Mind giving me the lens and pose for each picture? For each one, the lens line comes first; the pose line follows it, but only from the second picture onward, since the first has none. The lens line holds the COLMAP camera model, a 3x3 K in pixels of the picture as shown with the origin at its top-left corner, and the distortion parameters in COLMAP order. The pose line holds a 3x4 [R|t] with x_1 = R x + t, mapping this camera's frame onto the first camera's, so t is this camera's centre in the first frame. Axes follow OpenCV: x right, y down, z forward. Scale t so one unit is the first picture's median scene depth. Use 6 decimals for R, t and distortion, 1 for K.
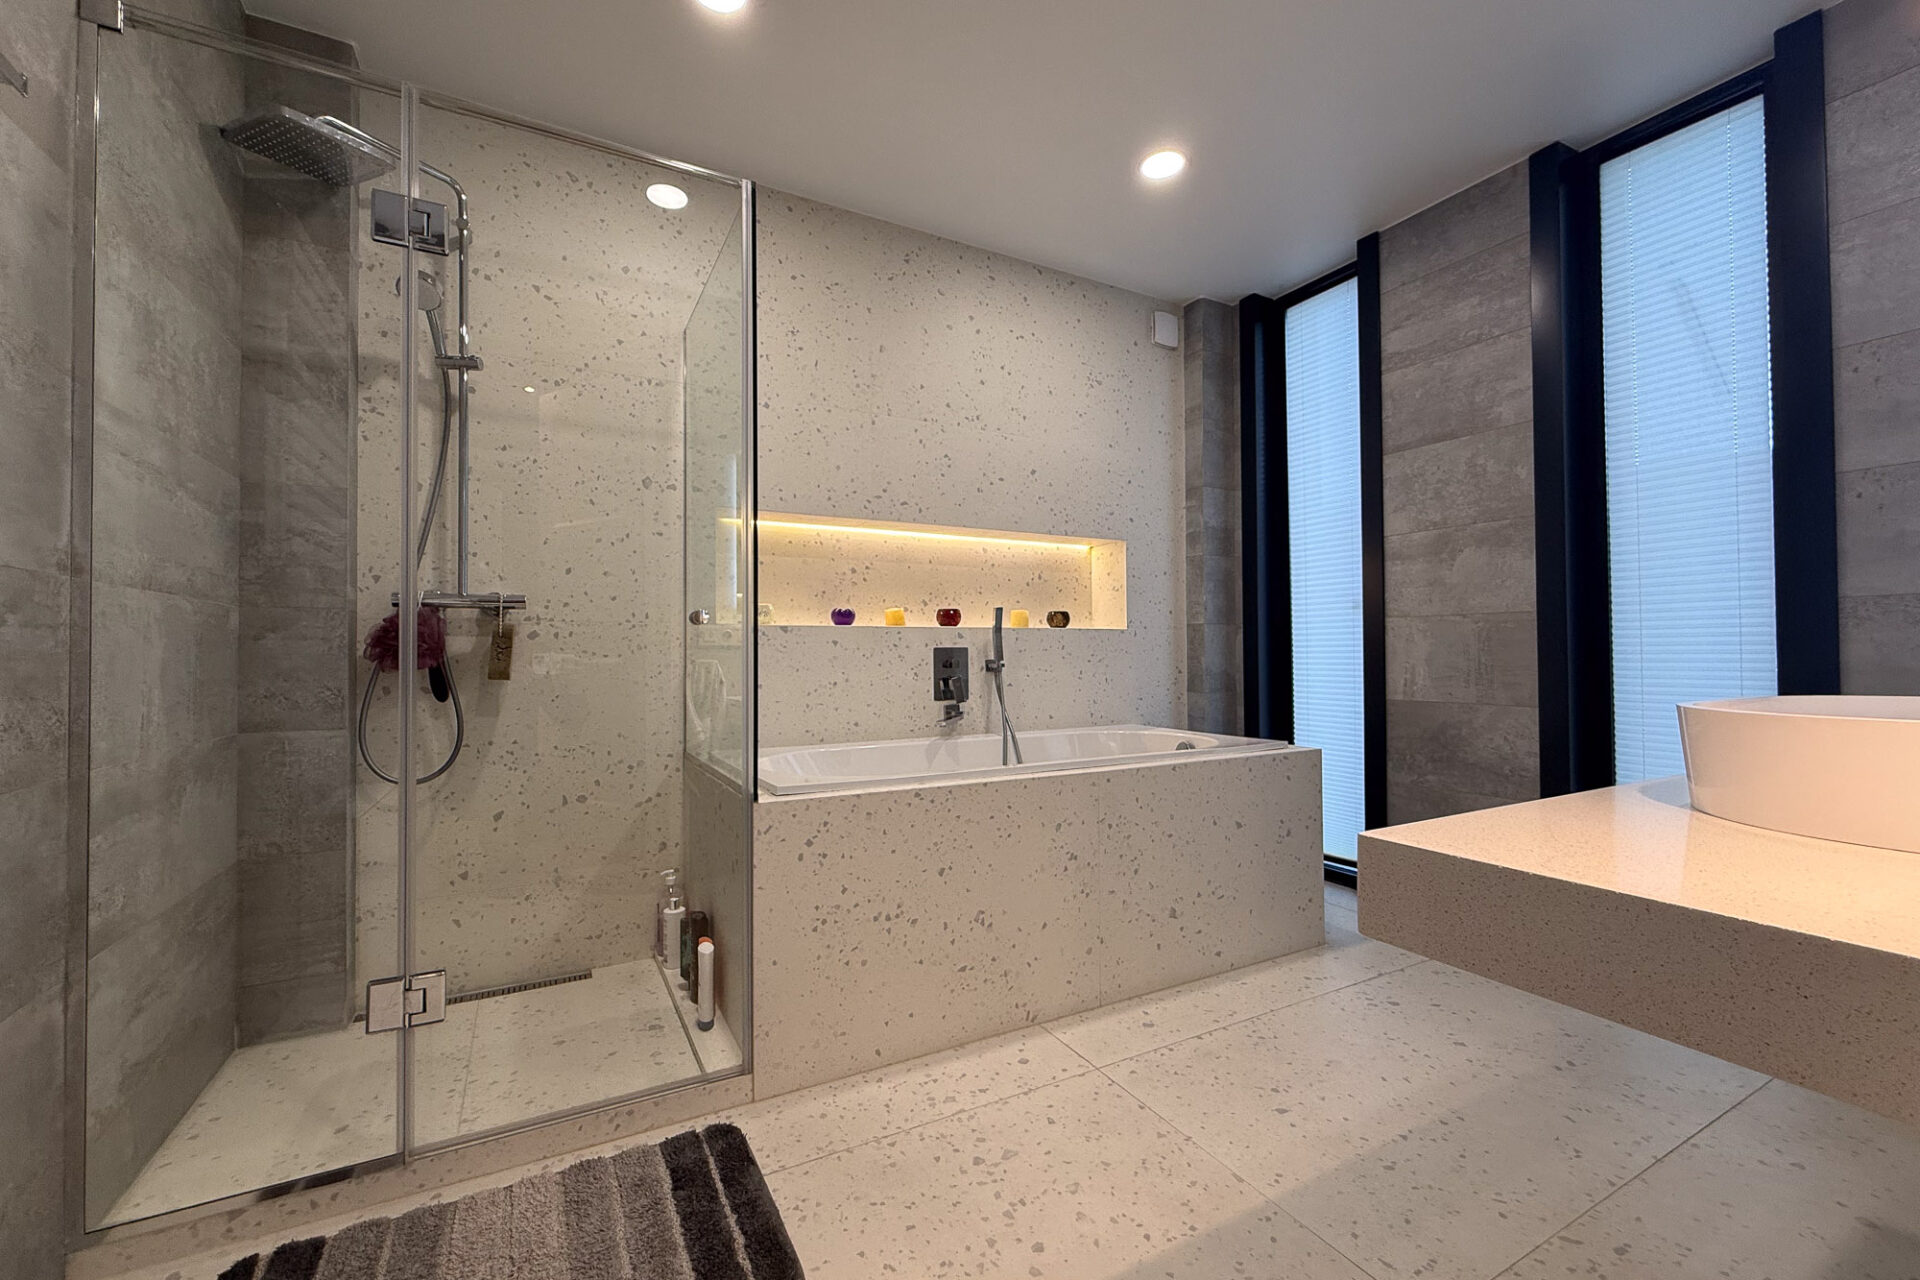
lens RADIAL K [[767.0, 0, 955.2], [0, 767.0, 641.2], [0, 0, 1]] dist [-0.000257, 0.000233]
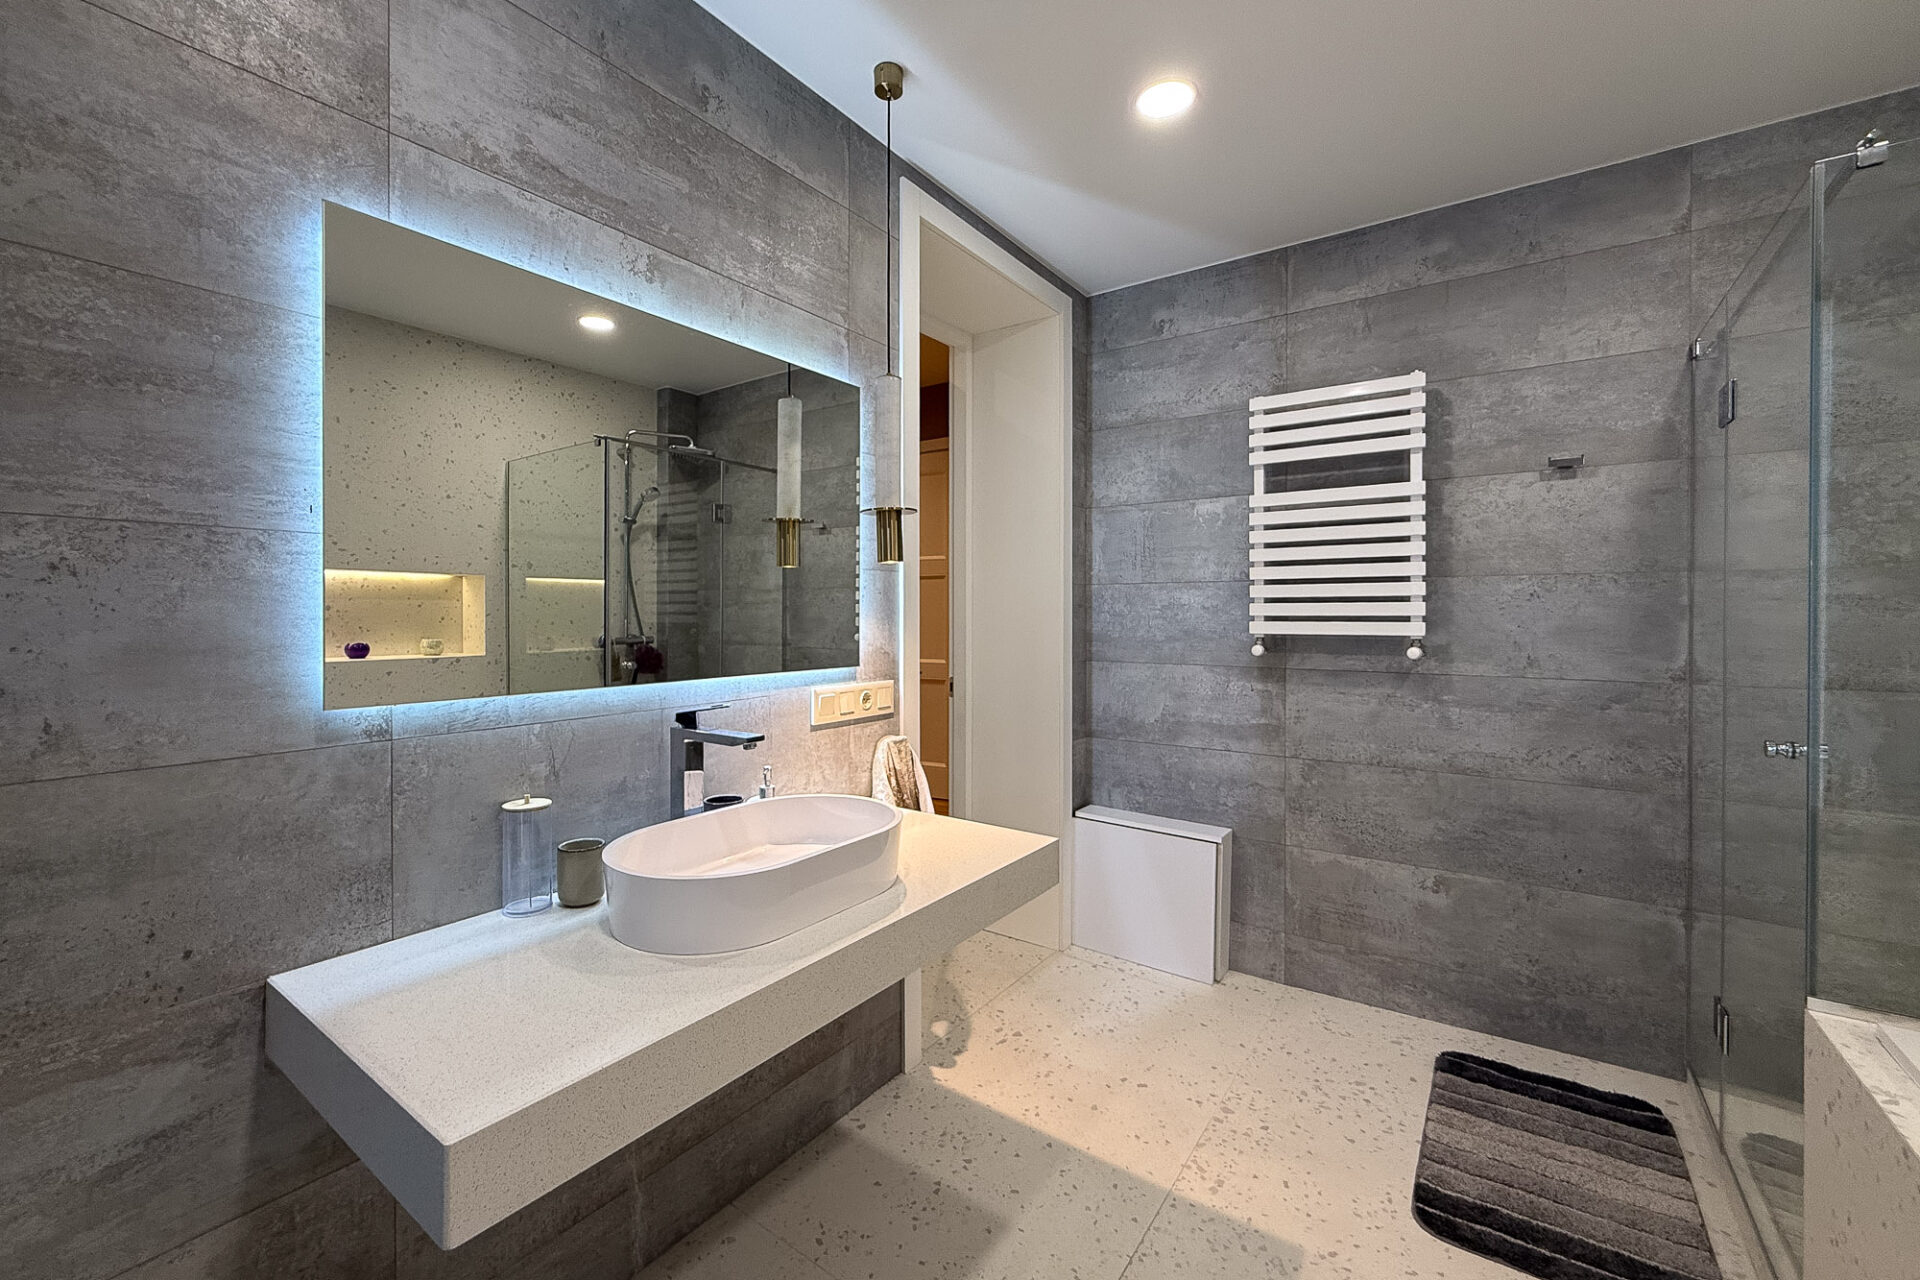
lens RADIAL K [[779.9, 0, 955.0], [0, 779.9, 616.5], [0, 0, 1]] dist [-0.001397, -0.000074]
pose [[-0.893627, 0.007175, -0.448754, 0.535652], [0.011431, 0.999912, -0.006775, -0.114233], [0.448666, -0.011184, -0.893630, 0.855492]]
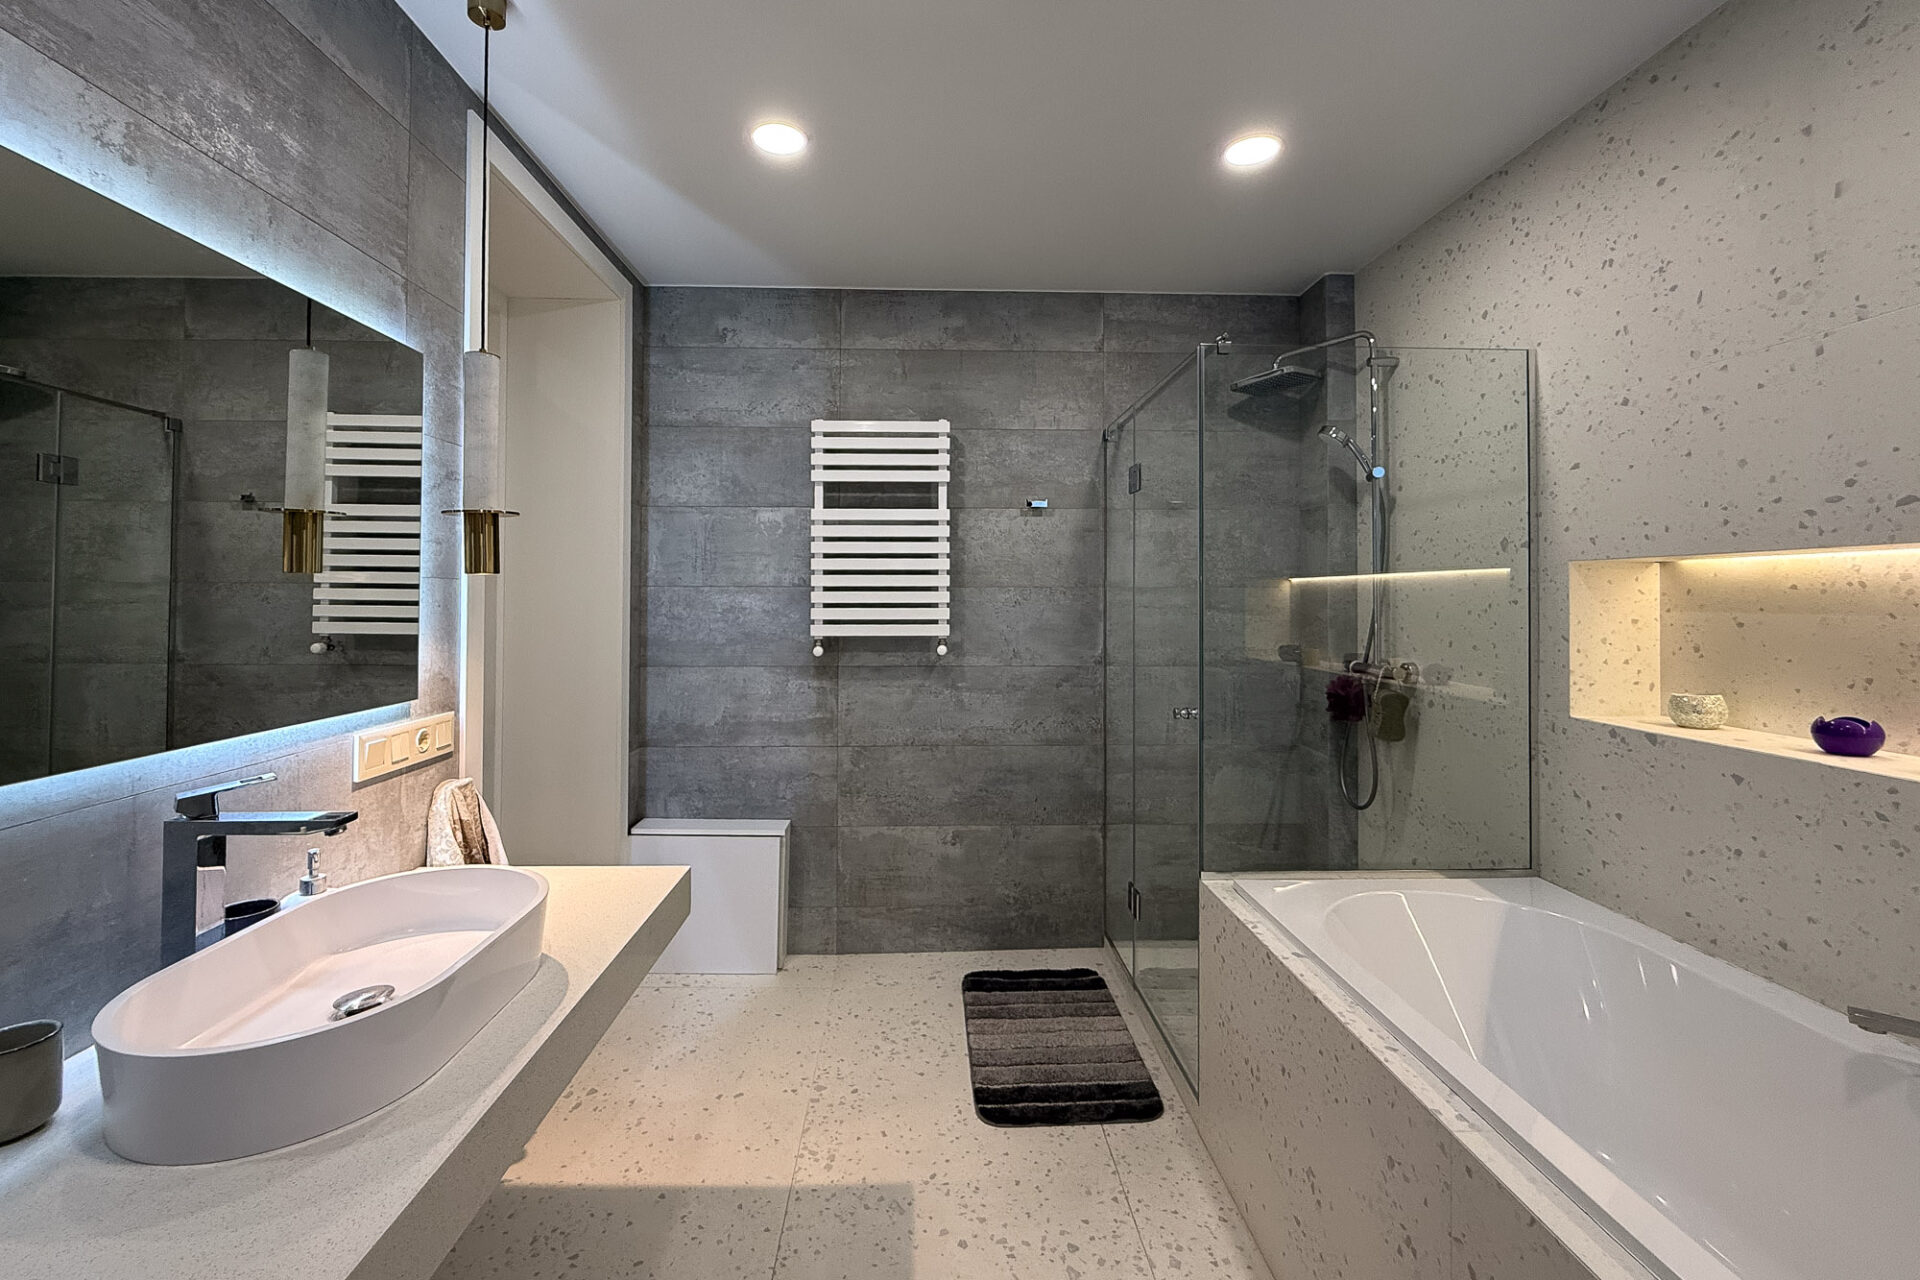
lens RADIAL K [[781.2, 0, 942.1], [0, 781.2, 583.8], [0, 0, 1]] dist [-0.001546, -0.000049]
pose [[-0.442986, -0.011187, -0.896459, 0.644886], [0.013946, 0.999715, -0.019367, -0.144764], [0.896420, -0.021081, -0.442703, 0.773082]]
